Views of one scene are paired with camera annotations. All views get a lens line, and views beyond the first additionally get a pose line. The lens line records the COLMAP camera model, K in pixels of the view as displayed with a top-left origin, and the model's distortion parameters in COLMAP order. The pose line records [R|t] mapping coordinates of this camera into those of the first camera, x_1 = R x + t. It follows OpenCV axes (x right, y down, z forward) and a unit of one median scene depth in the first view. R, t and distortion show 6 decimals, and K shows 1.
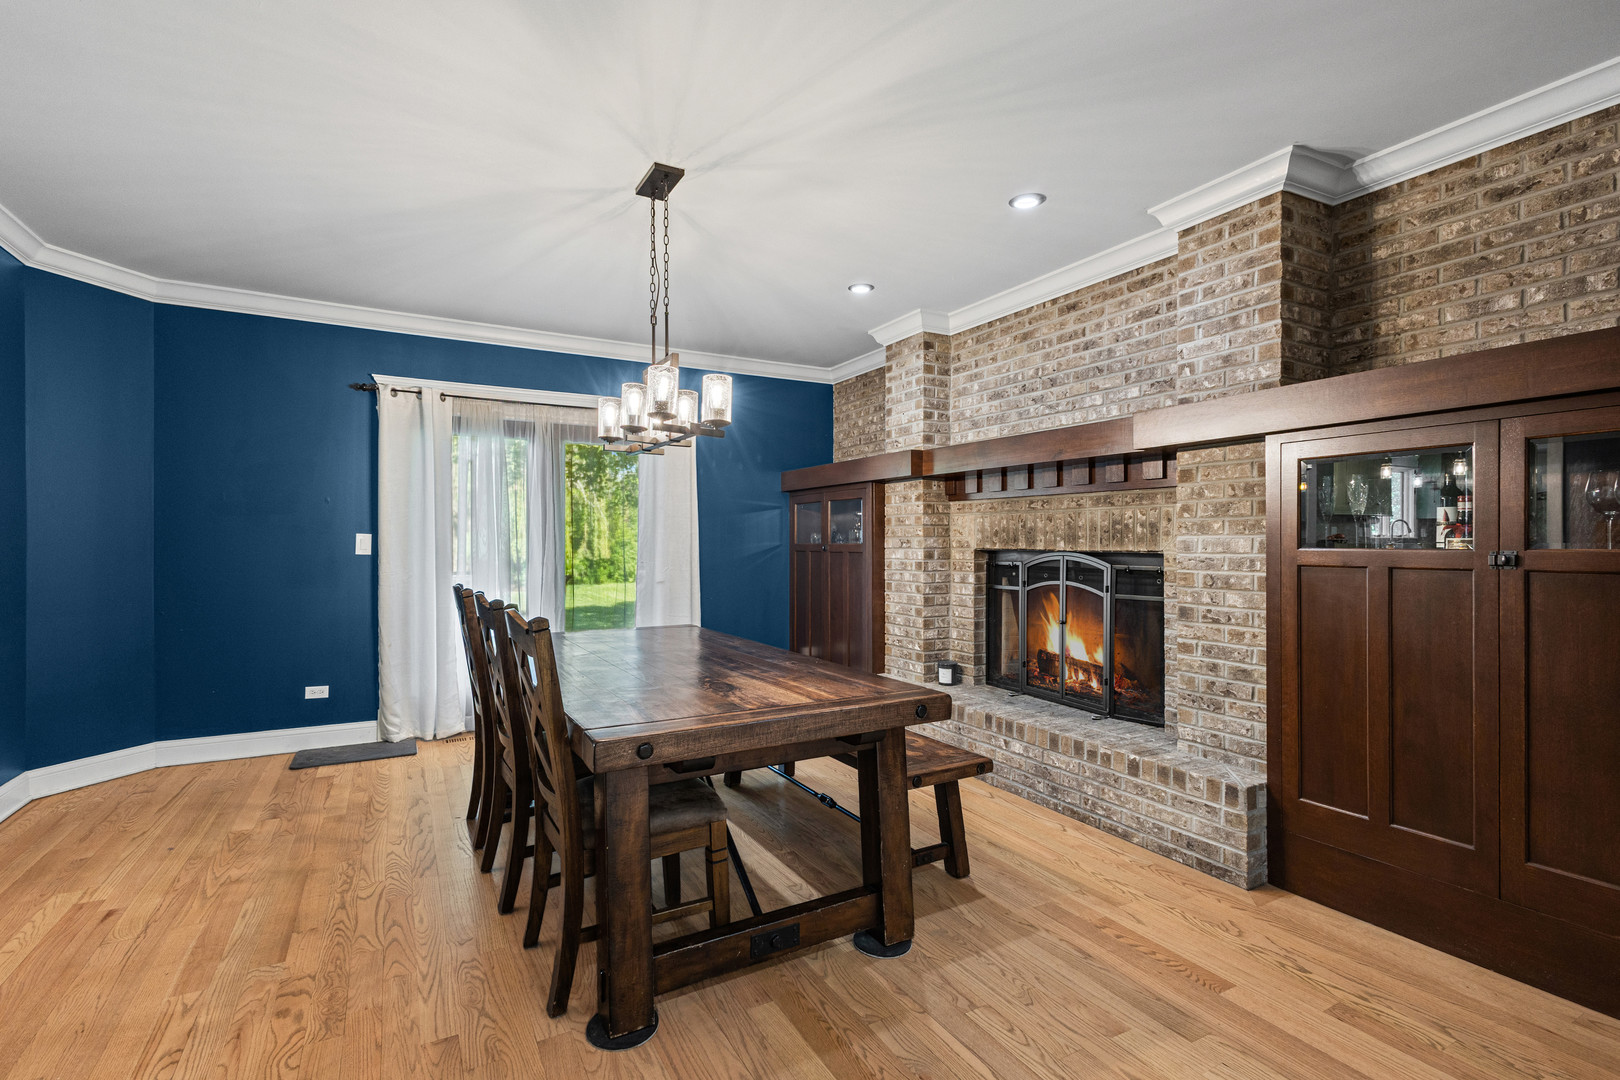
lens RADIAL K [[746.5, 0, 810.1], [0, 746.5, 543.0], [0, 0, 1]] dist [0.011584, -0.001520]
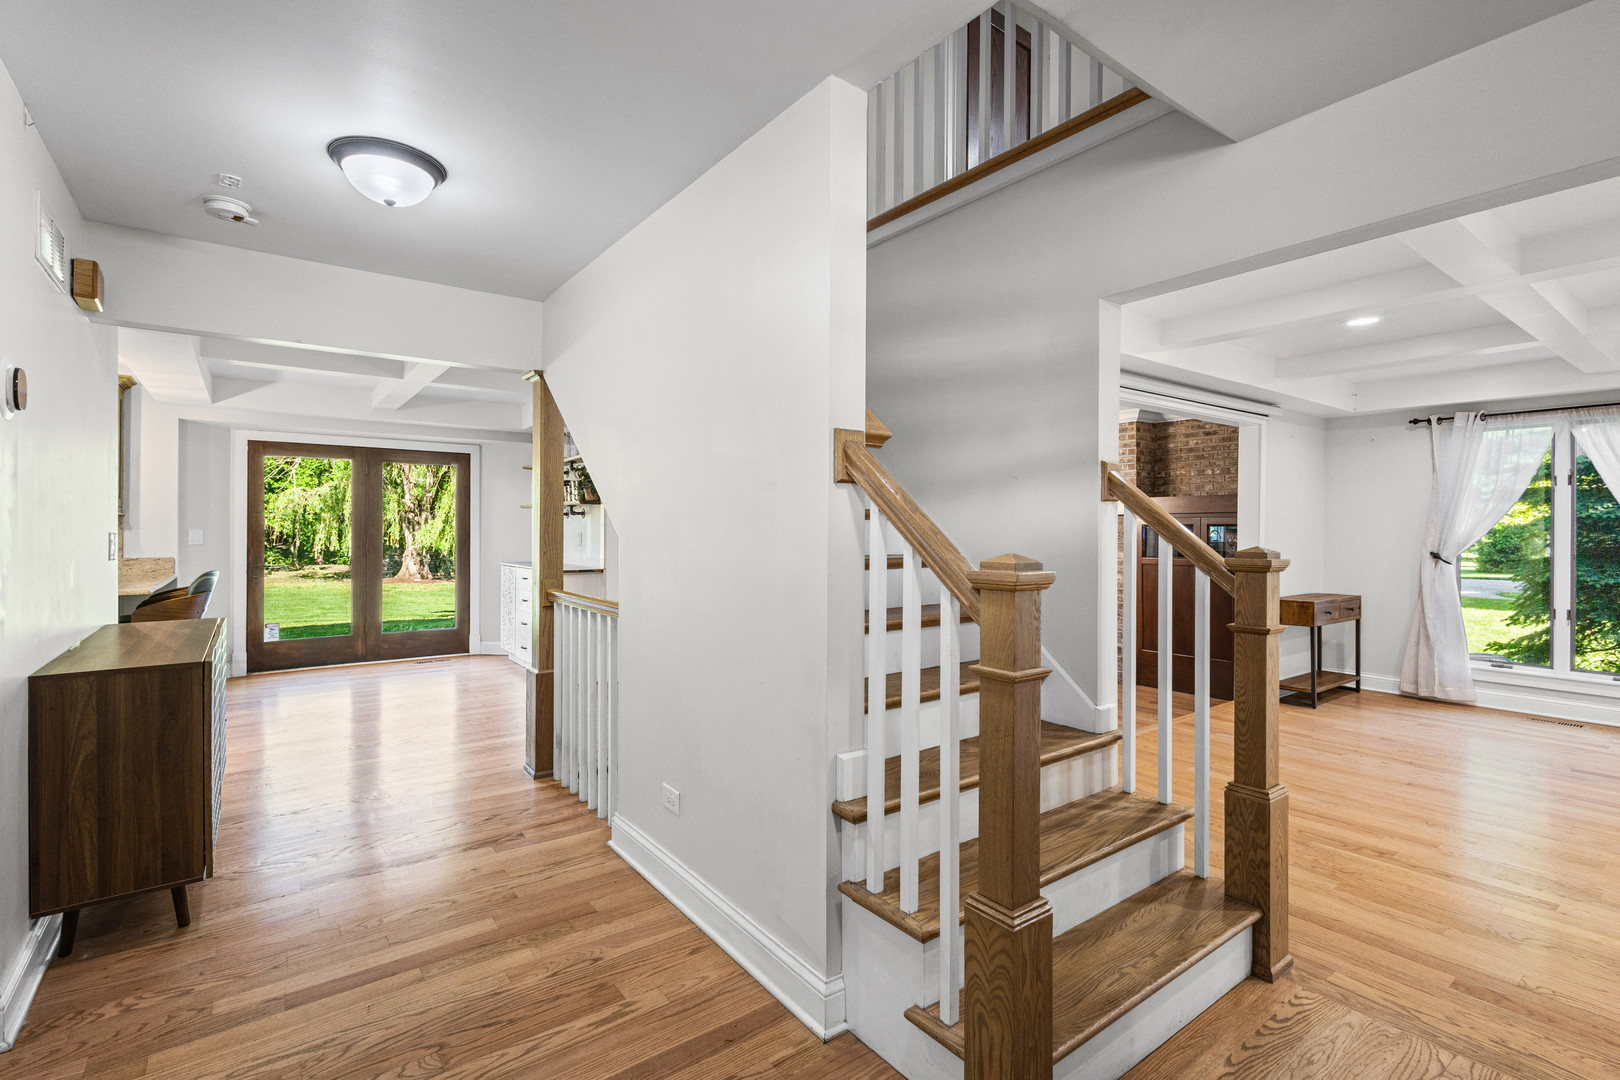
lens RADIAL K [[746.5, 0, 810.4], [0, 746.5, 535.4], [0, 0, 1]] dist [0.011584, -0.001520]
pose [[0.988872, 0.003856, 0.148717, -0.870219], [-0.003582, 0.999991, -0.002110, -0.060399], [-0.148724, 0.001554, 0.988878, -1.390980]]
